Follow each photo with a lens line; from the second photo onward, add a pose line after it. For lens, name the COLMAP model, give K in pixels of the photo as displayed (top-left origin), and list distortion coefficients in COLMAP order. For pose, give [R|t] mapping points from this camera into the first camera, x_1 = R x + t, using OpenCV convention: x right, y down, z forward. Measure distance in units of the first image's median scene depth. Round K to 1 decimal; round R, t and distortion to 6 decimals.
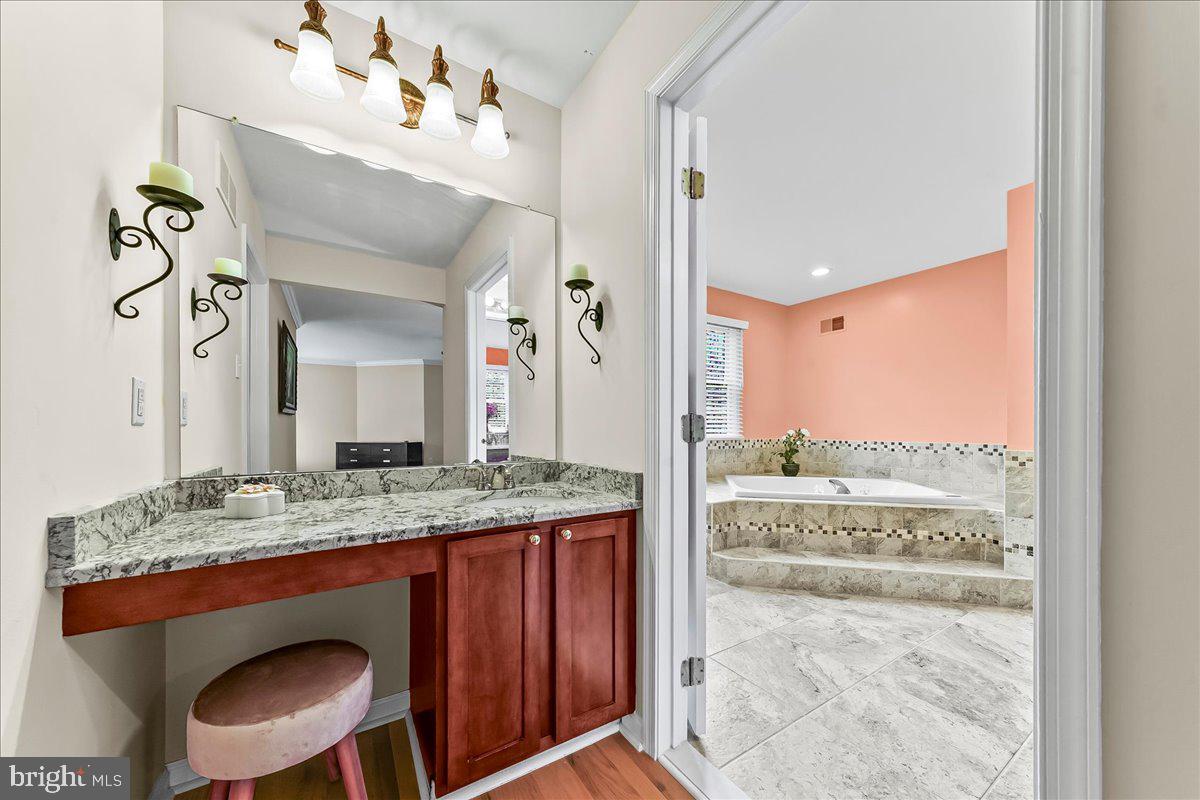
lens RADIAL K [[409.9, 0, 614.8], [0, 409.9, 428.5], [0, 0, 1]] dist [0.002271, 0.000017]
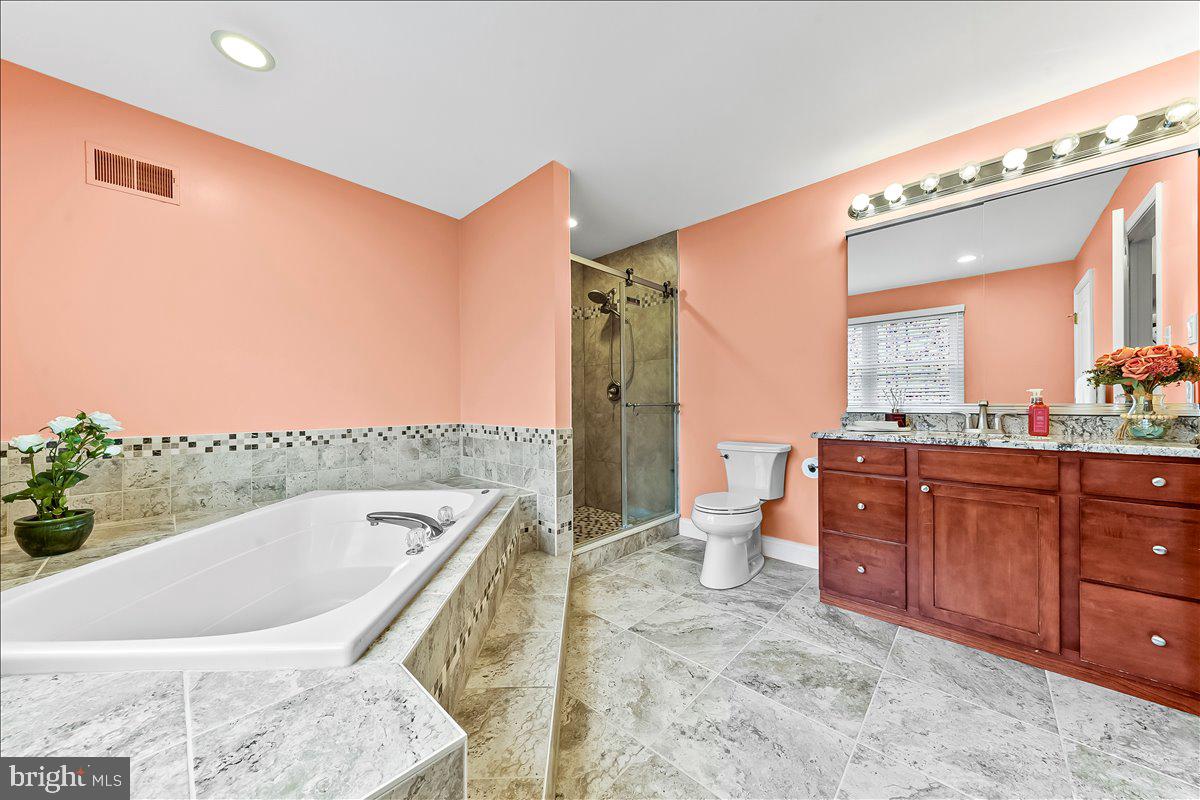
lens RADIAL K [[409.9, 0, 600.3], [0, 409.9, 403.6], [0, 0, 1]] dist [0.002271, 0.000017]
pose [[-0.203517, 0.001522, 0.979070, -0.005048], [0.009708, 0.999953, 0.000464, -0.004939], [-0.979023, 0.009599, -0.203523, 0.947183]]
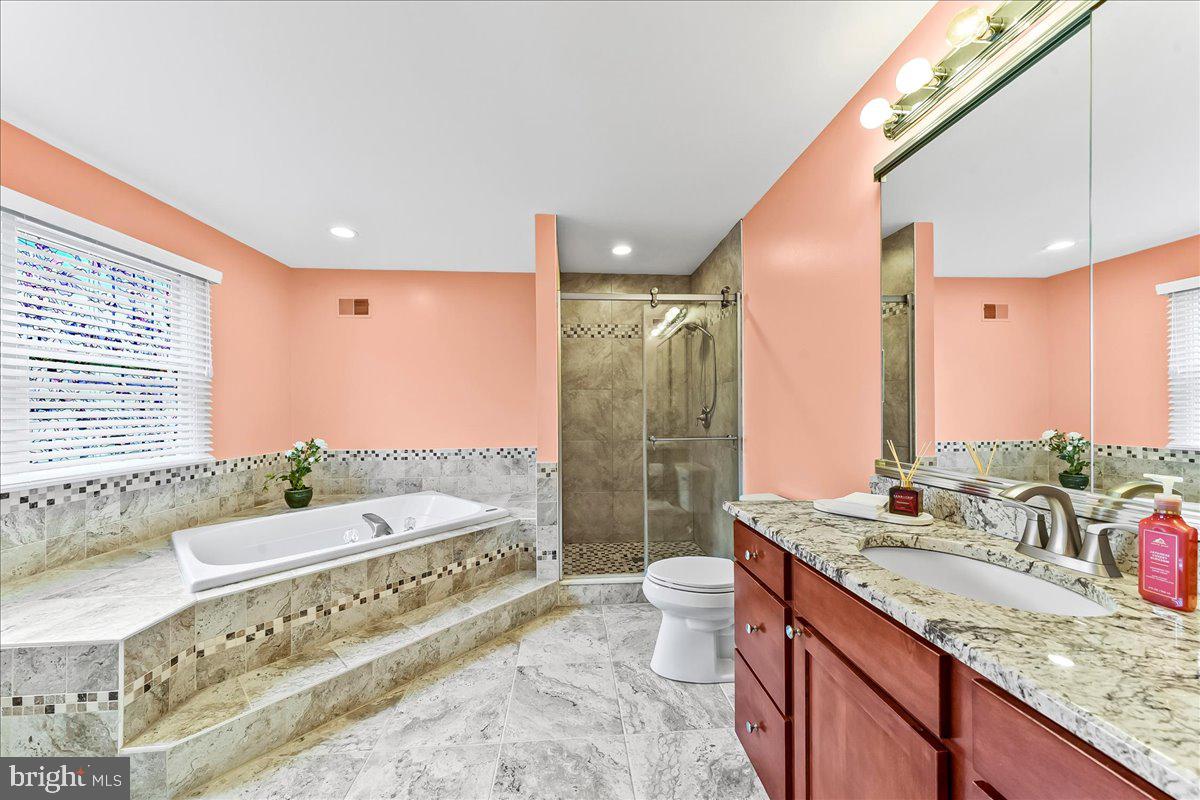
lens RADIAL K [[409.9, 0, 583.4], [0, 409.9, 412.0], [0, 0, 1]] dist [0.002271, 0.000017]
pose [[0.513067, -0.003279, 0.858342, 0.107131], [0.011141, 0.999934, -0.002839, -0.061081], [-0.858276, 0.011020, 0.513070, 0.317112]]
